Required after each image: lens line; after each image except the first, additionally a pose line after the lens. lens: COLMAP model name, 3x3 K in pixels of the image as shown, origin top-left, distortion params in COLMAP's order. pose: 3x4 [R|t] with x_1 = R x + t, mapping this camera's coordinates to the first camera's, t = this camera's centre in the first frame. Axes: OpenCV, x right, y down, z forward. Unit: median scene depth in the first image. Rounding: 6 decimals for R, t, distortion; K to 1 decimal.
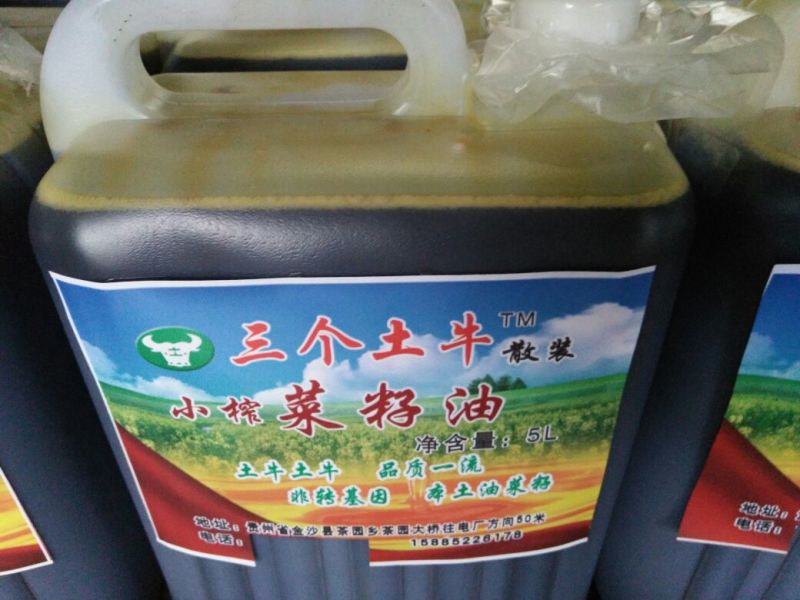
lens RADIAL K [[634.2, 0, 402.6], [0, 634.2, 305.1], [0, 0, 1]] dist [0.092239, -0.142109]
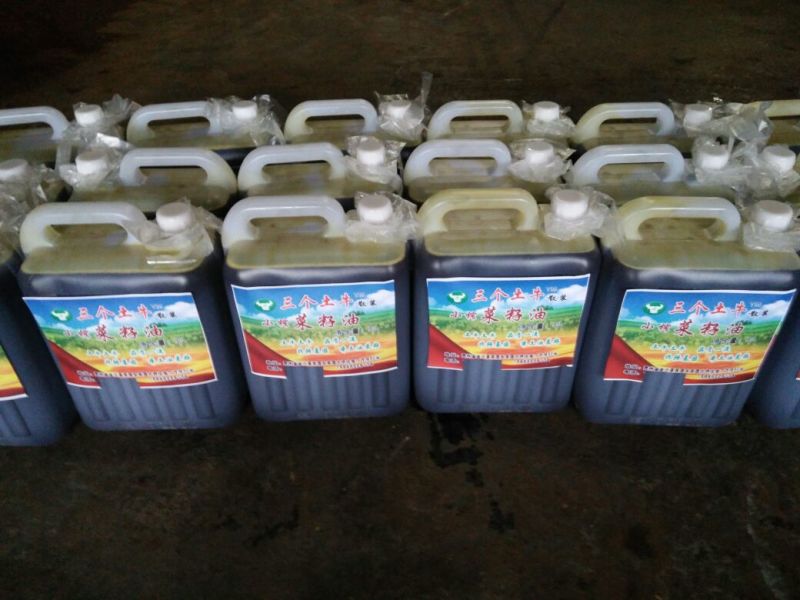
lens RADIAL K [[634.2, 0, 402.6], [0, 634.2, 305.1], [0, 0, 1]] dist [0.092239, -0.142109]
pose [[0.999472, -0.022607, 0.023324, 0.305934], [0.021674, 0.998984, 0.039513, -0.051732], [-0.024194, -0.038986, 0.998947, -2.376569]]
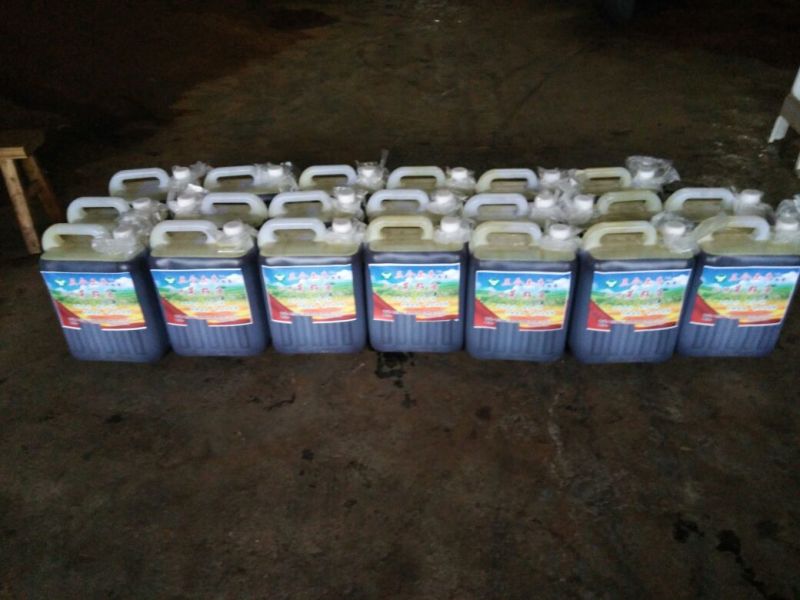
lens RADIAL K [[634.2, 0, 402.6], [0, 634.2, 305.1], [0, 0, 1]] dist [0.092239, -0.142109]
pose [[0.999632, -0.002261, -0.027037, 0.977025], [0.001105, 0.999088, -0.042691, 0.575046], [0.027109, 0.042646, 0.998722, -4.967651]]
